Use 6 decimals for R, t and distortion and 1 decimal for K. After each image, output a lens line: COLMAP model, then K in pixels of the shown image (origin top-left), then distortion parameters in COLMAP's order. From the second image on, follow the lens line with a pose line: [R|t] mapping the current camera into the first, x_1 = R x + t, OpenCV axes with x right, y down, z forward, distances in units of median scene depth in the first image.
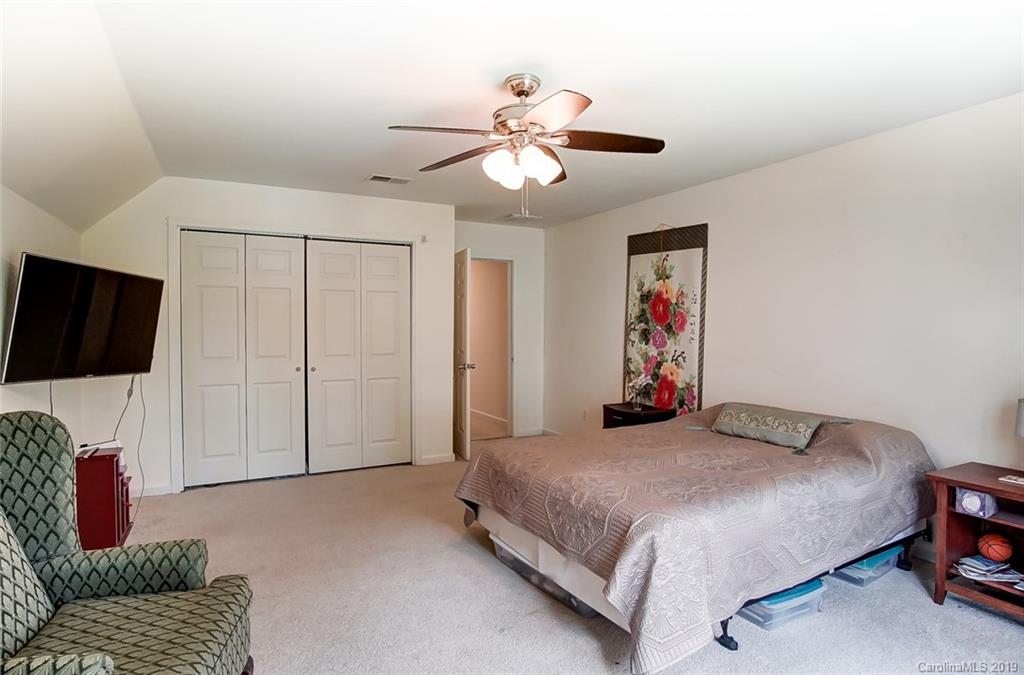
lens RADIAL K [[554.7, 0, 512.0], [0, 554.7, 337.5], [0, 0, 1]] dist [-0.001545, -0.000283]
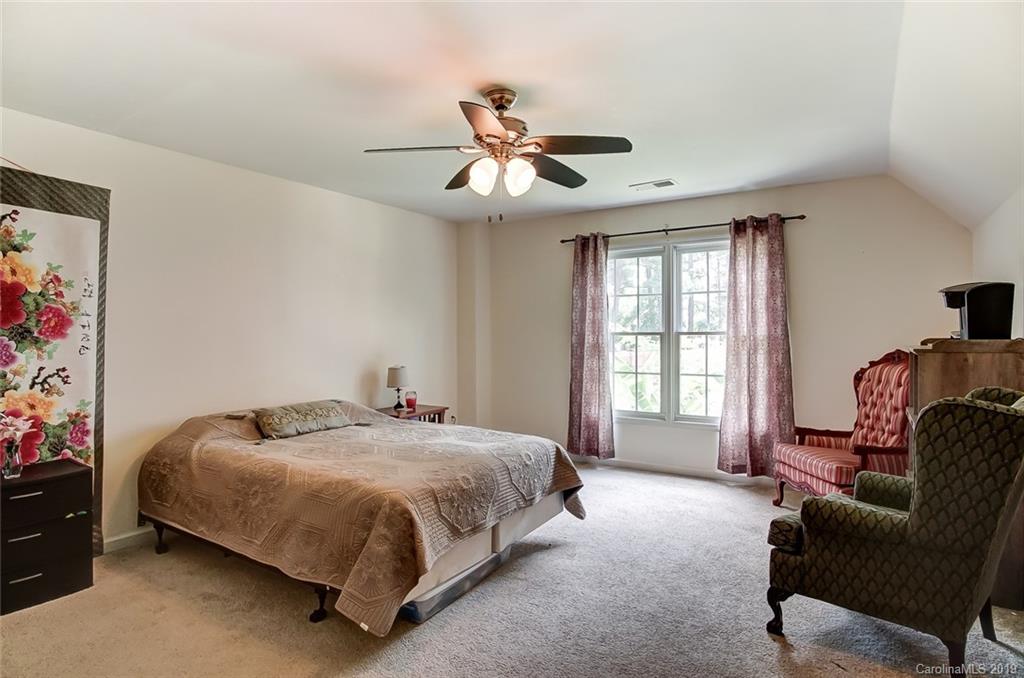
lens RADIAL K [[550.6, 0, 512.0], [0, 550.6, 339.0], [0, 0, 1]] dist [-0.017680, -0.000174]
pose [[-0.475510, -0.003675, 0.879702, -0.512871], [0.025864, 0.999501, 0.018156, -0.007168], [-0.879330, 0.031386, -0.475178, 0.838018]]
